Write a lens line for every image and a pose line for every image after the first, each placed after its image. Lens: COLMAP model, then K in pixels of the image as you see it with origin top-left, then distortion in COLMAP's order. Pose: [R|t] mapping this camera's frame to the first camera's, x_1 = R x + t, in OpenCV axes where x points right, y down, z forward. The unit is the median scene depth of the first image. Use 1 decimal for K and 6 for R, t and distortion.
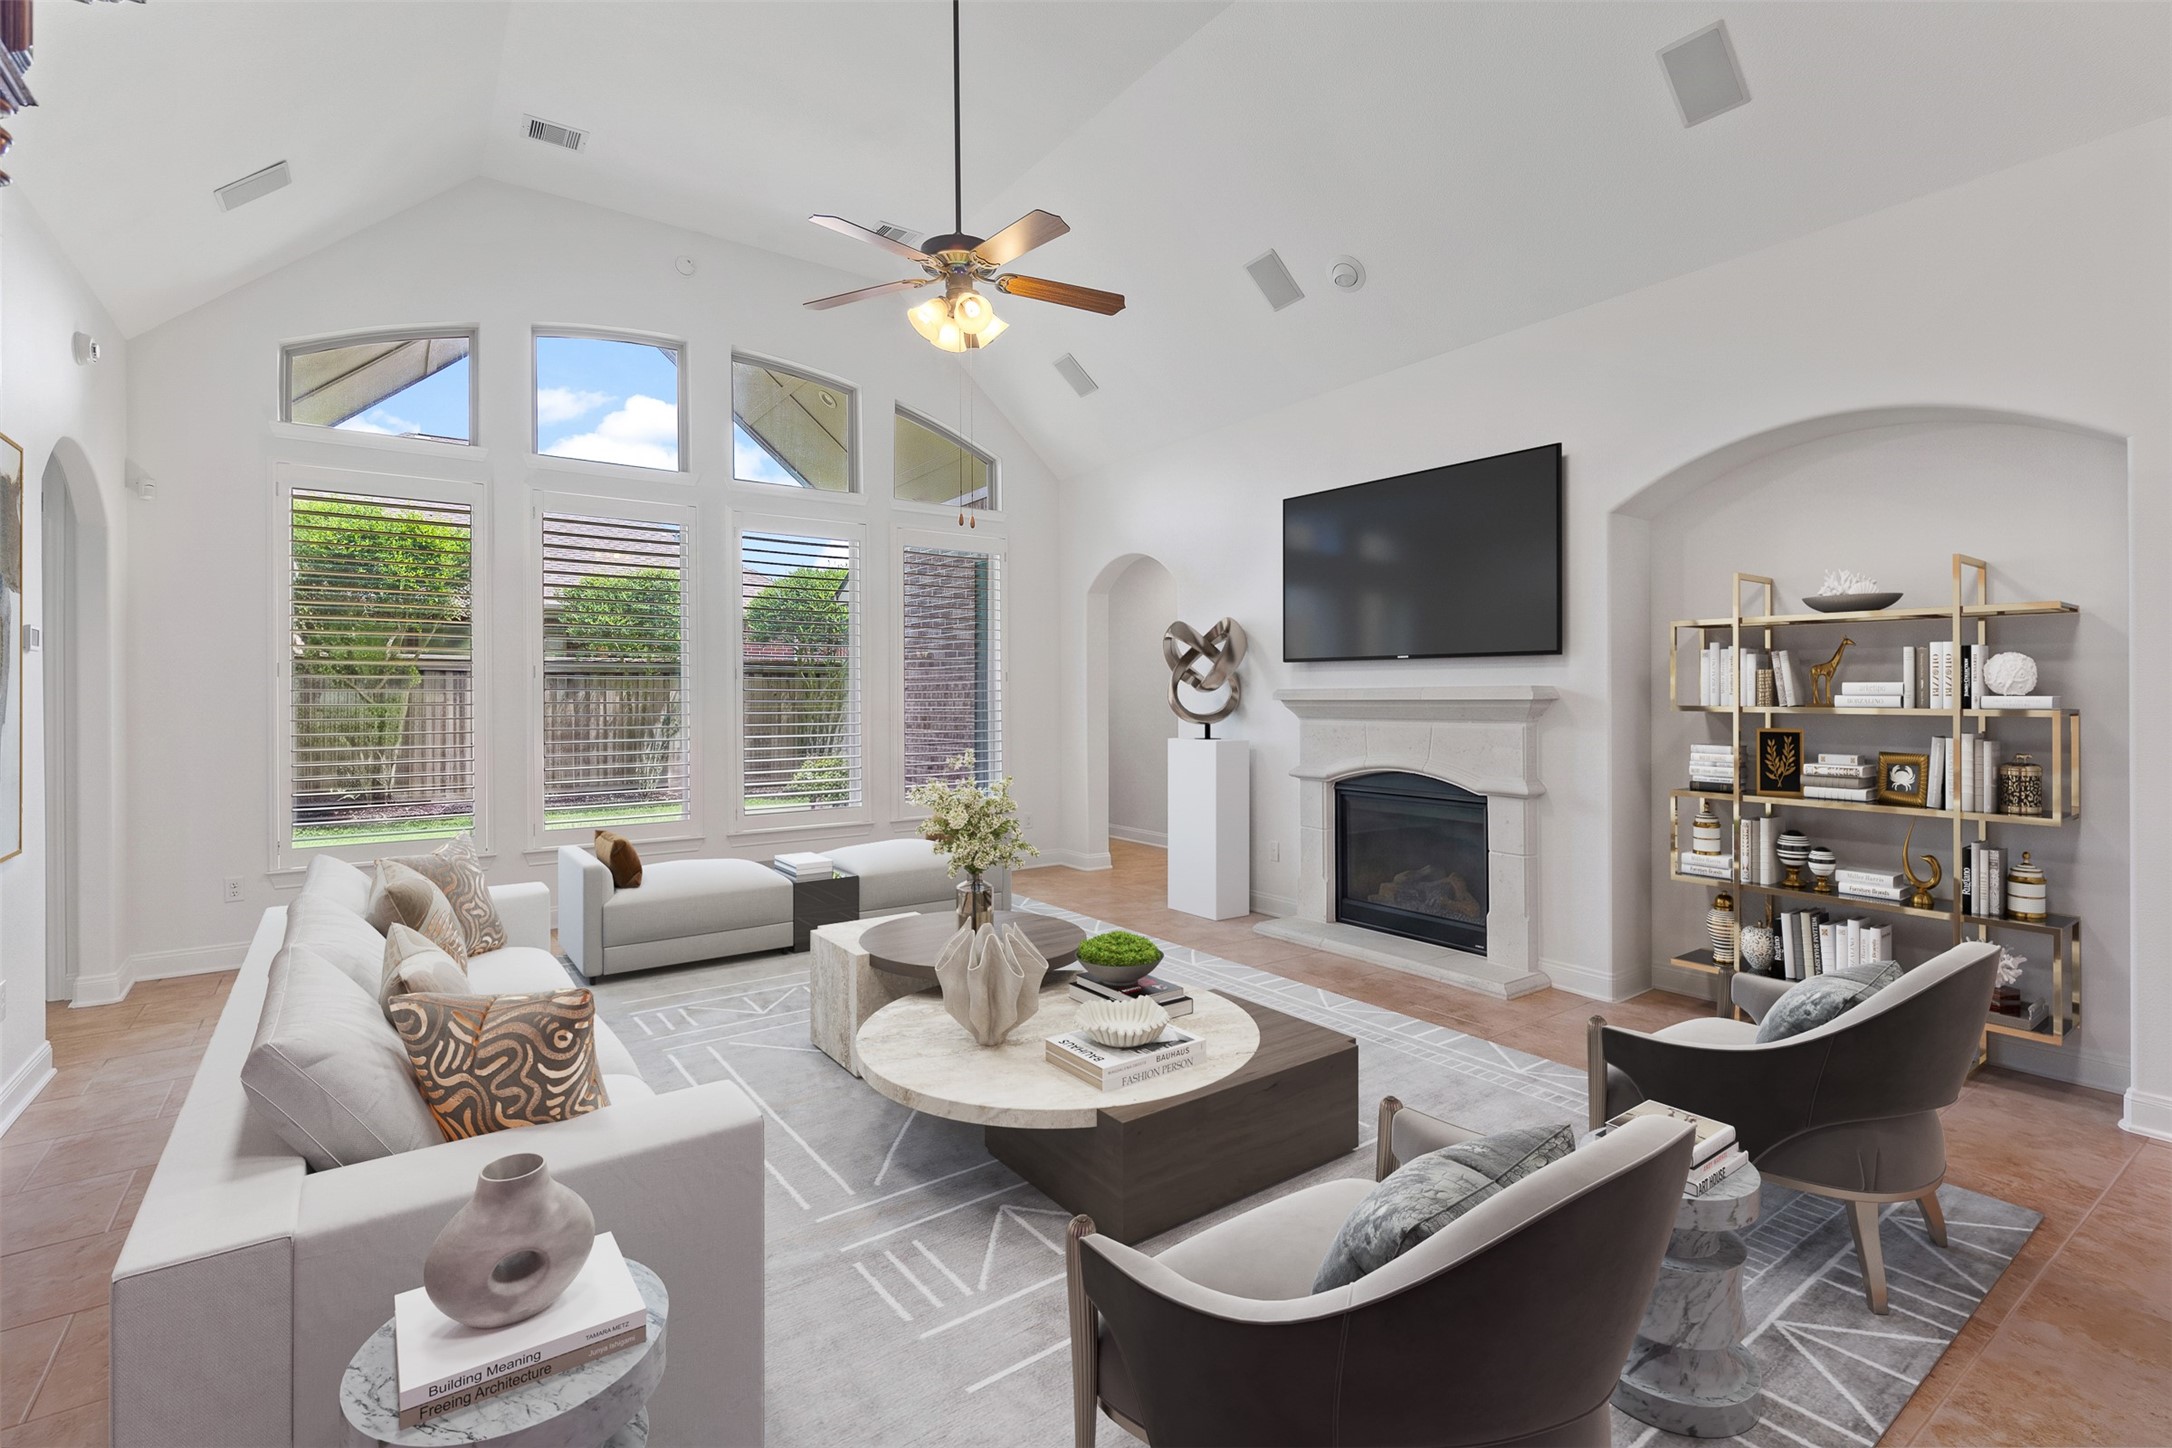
lens RADIAL K [[1004.6, 0, 1097.3], [0, 1004.6, 712.7], [0, 0, 1]] dist [-0.000118, -0.005092]
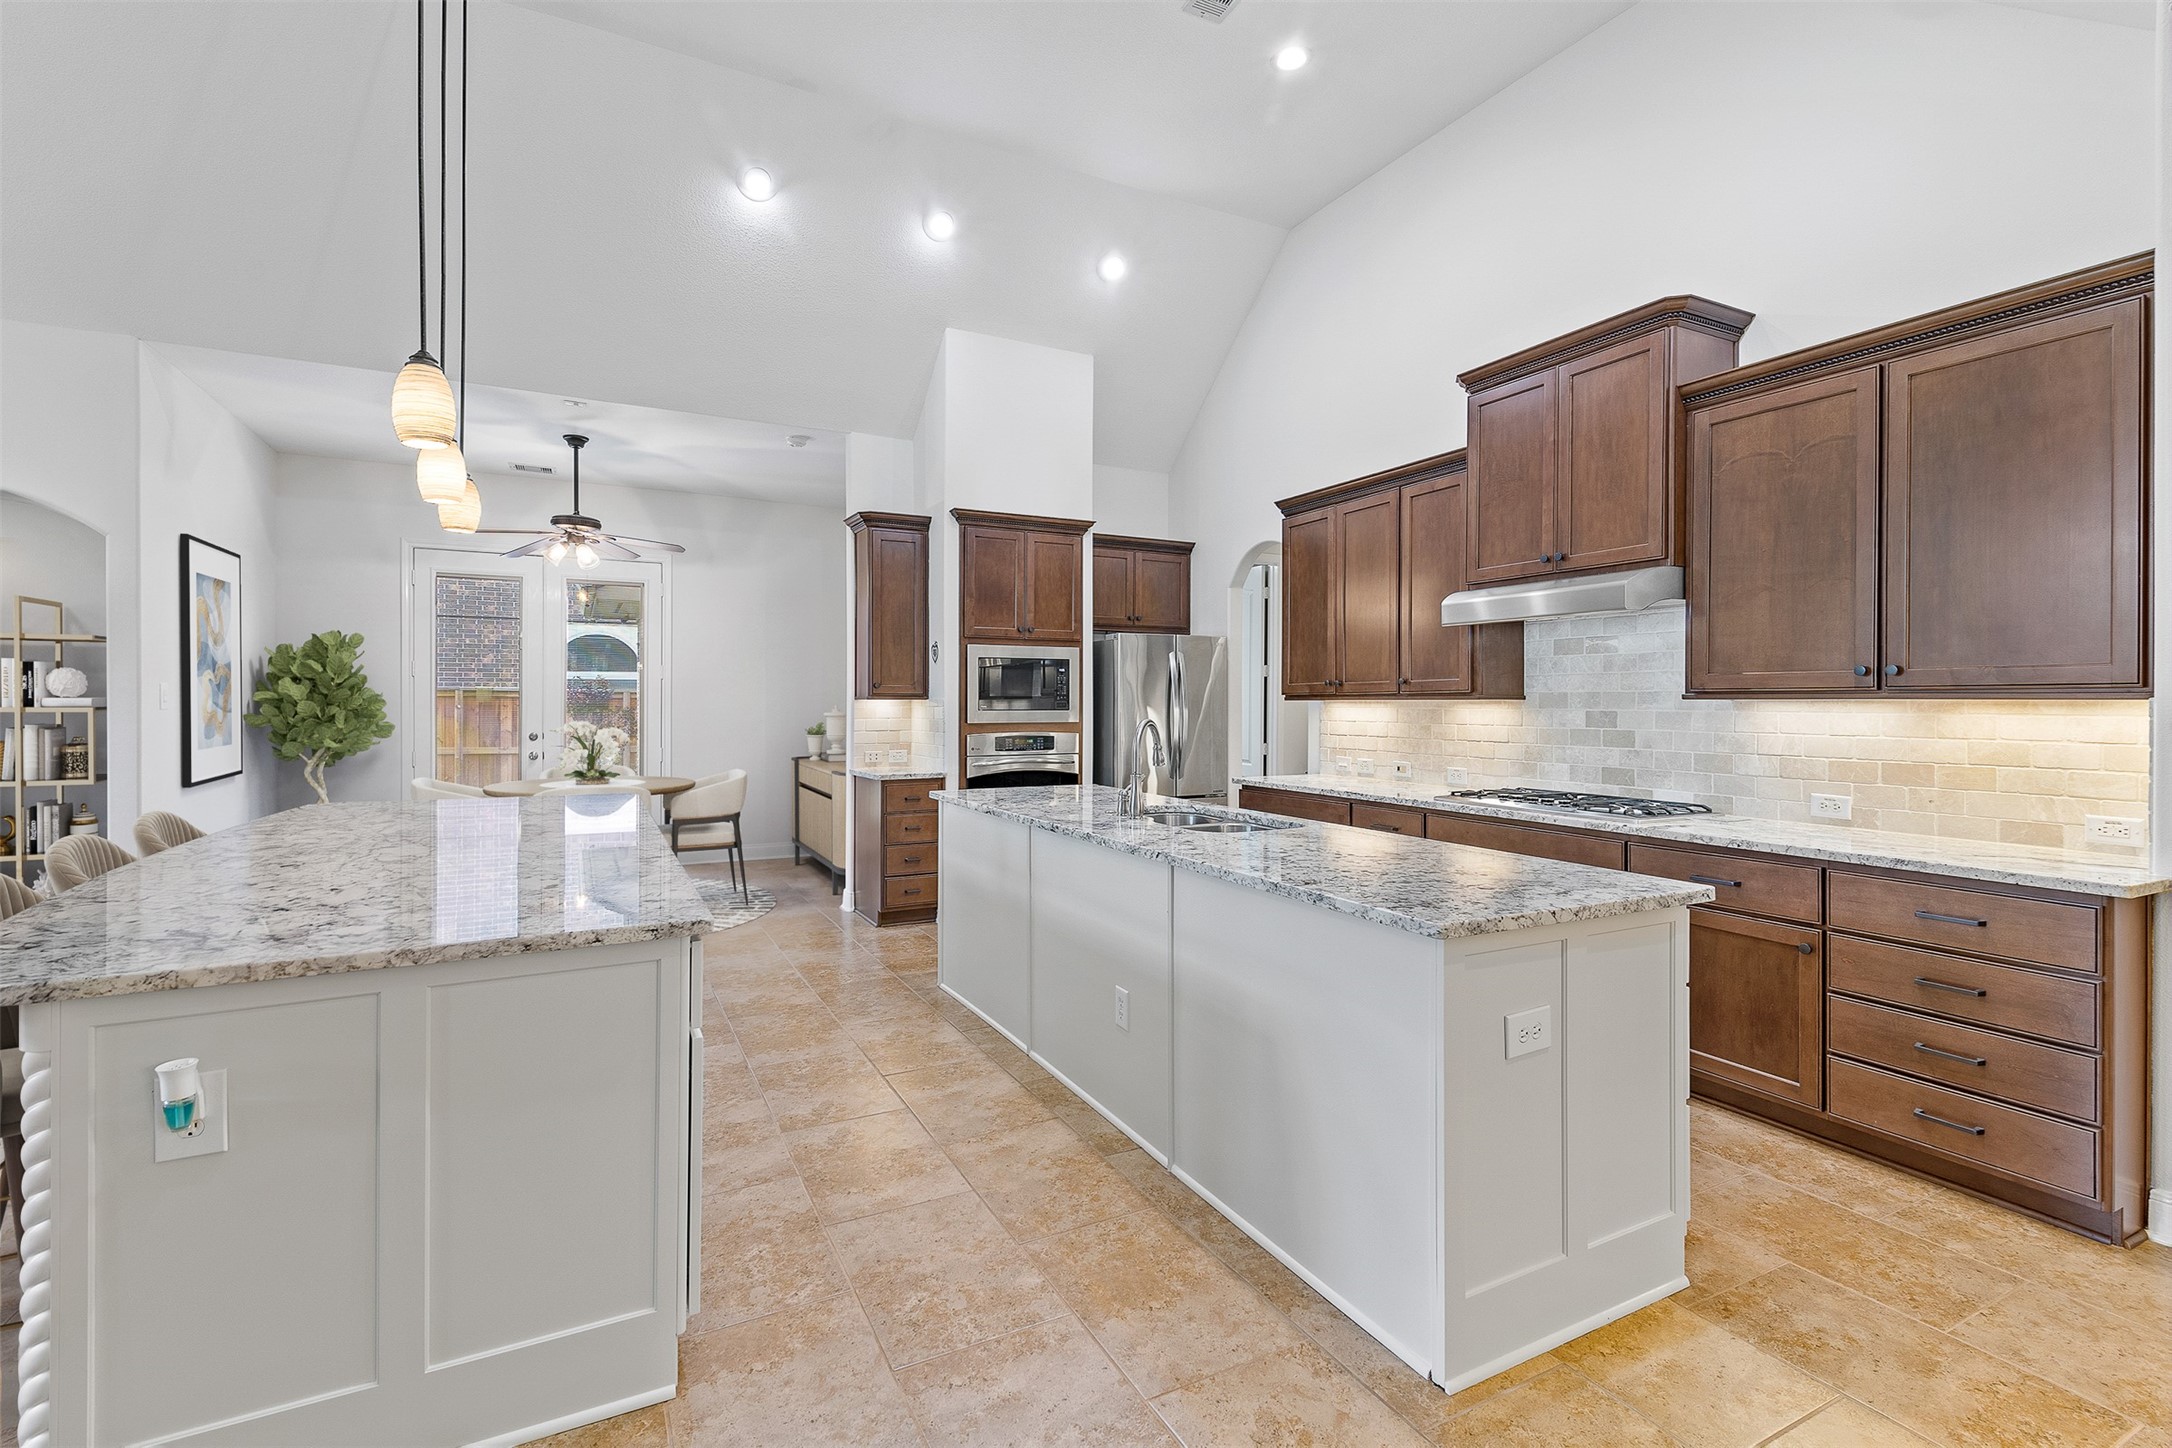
lens RADIAL K [[962.1, 0, 1095.1], [0, 962.1, 727.8], [0, 0, 1]] dist [-0.007308, -0.000836]
pose [[0.135616, -0.040396, 0.989938, -0.199305], [0.006528, 0.999183, 0.039879, -0.014912], [-0.990740, 0.001054, 0.135769, -0.531344]]
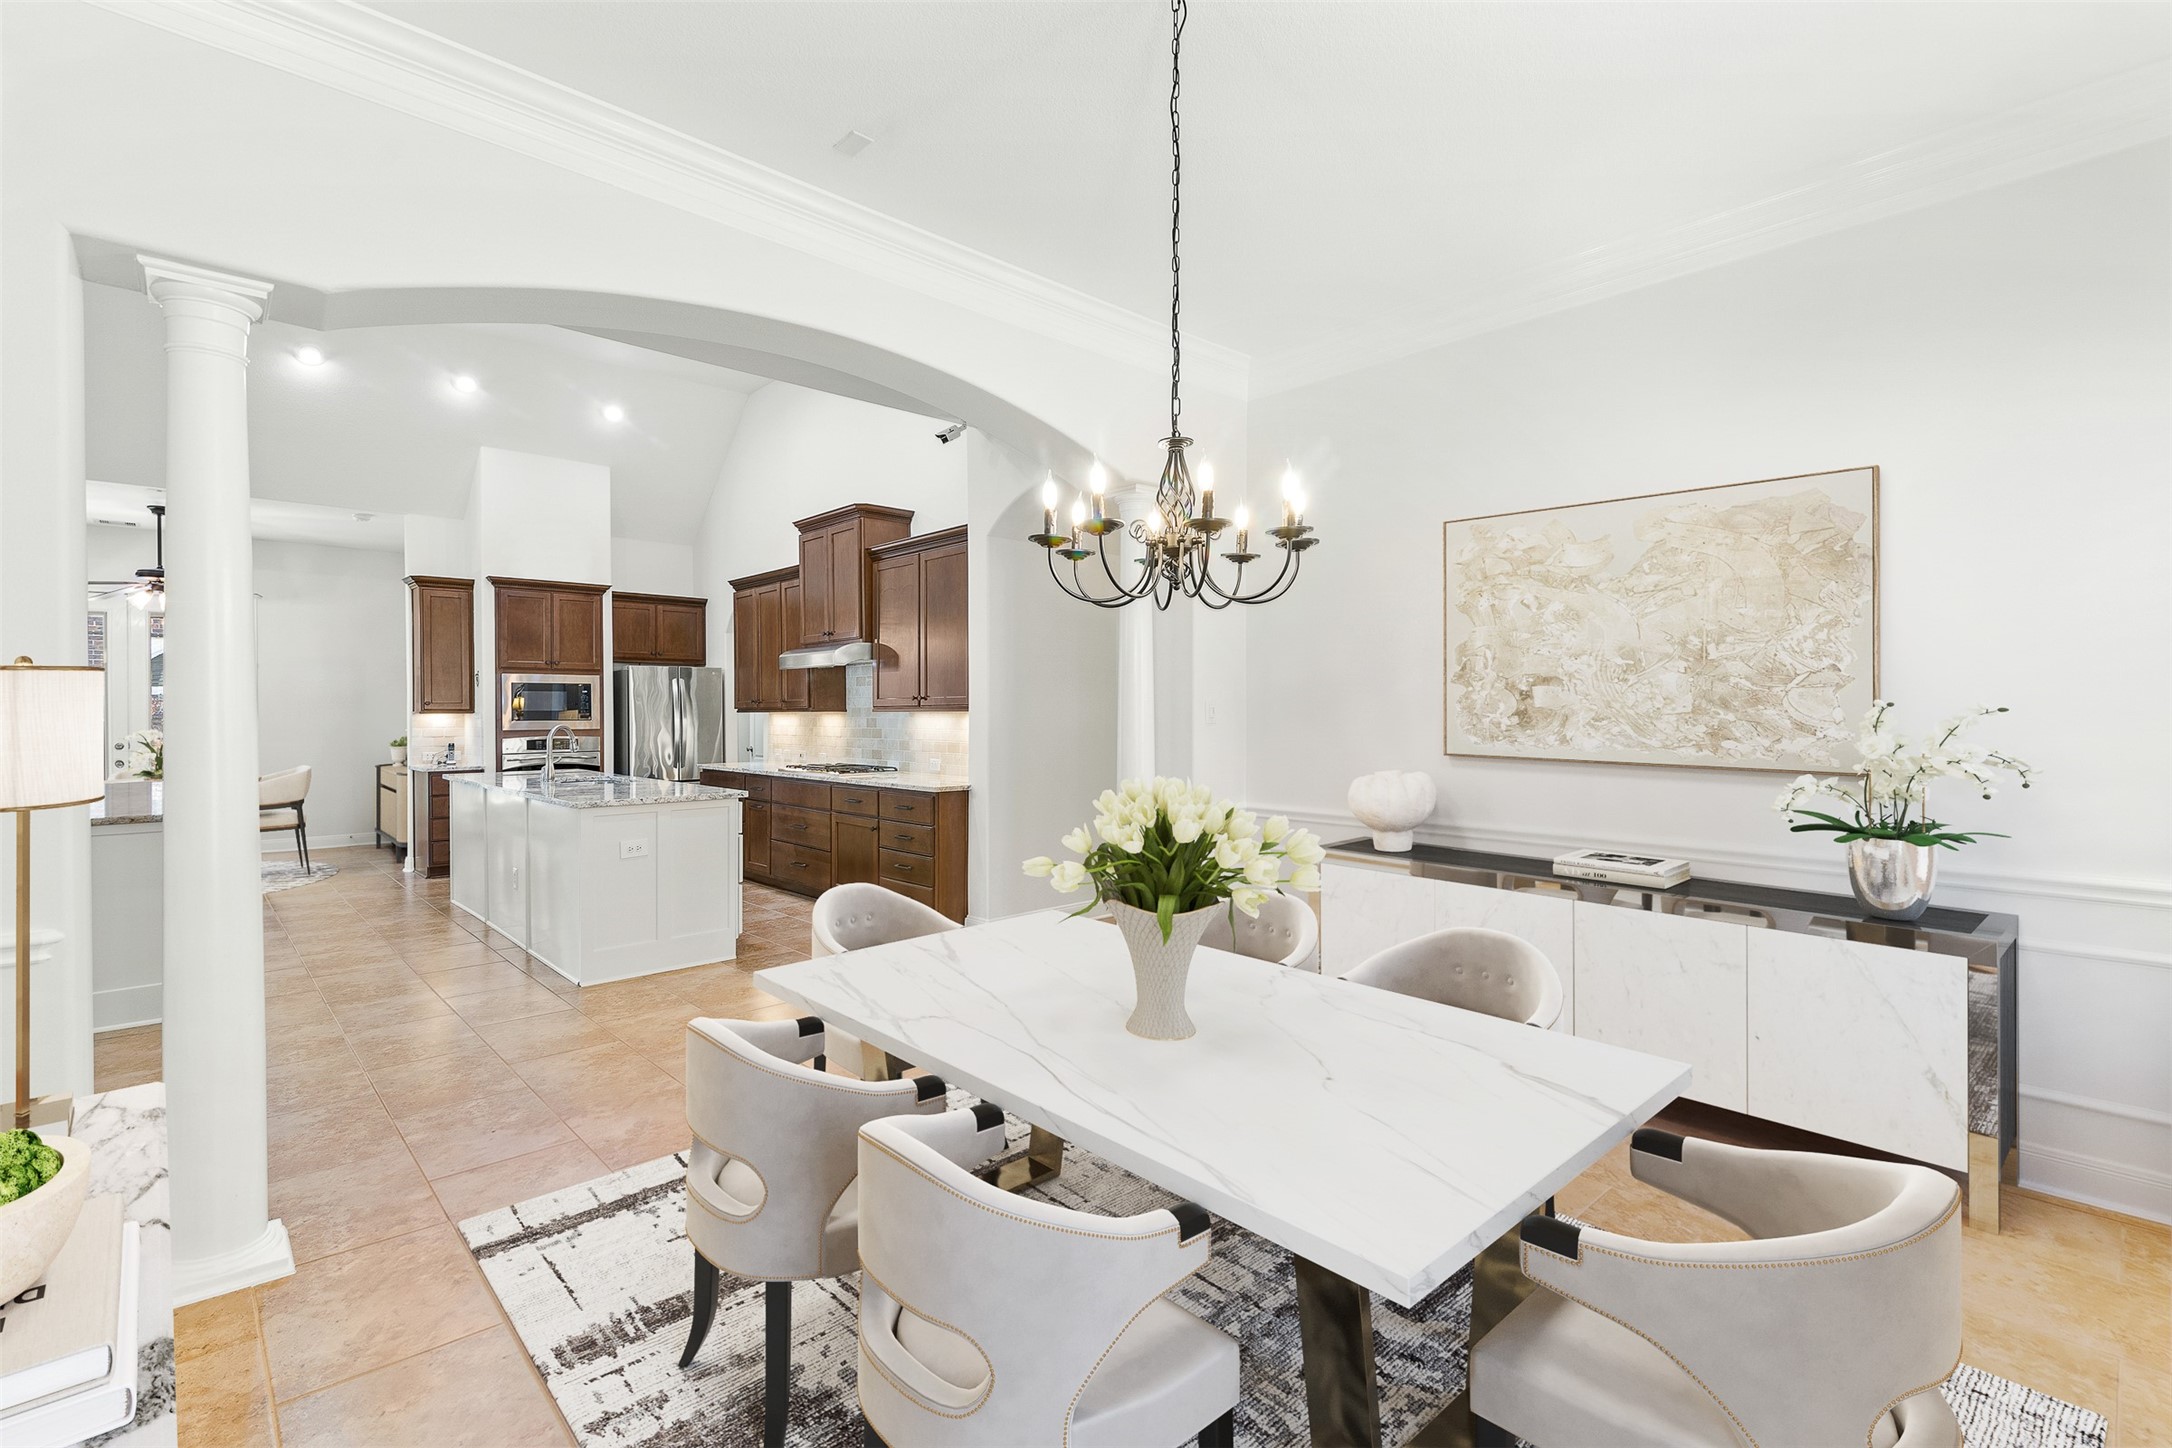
lens RADIAL K [[1004.6, 0, 1130.5], [0, 1004.6, 729.4], [0, 0, 1]] dist [-0.000118, -0.005092]
pose [[-0.144744, -0.033858, 0.988890, -1.147062], [0.008830, 0.999330, 0.035508, -0.032491], [-0.989430, 0.013871, -0.144348, -1.203497]]
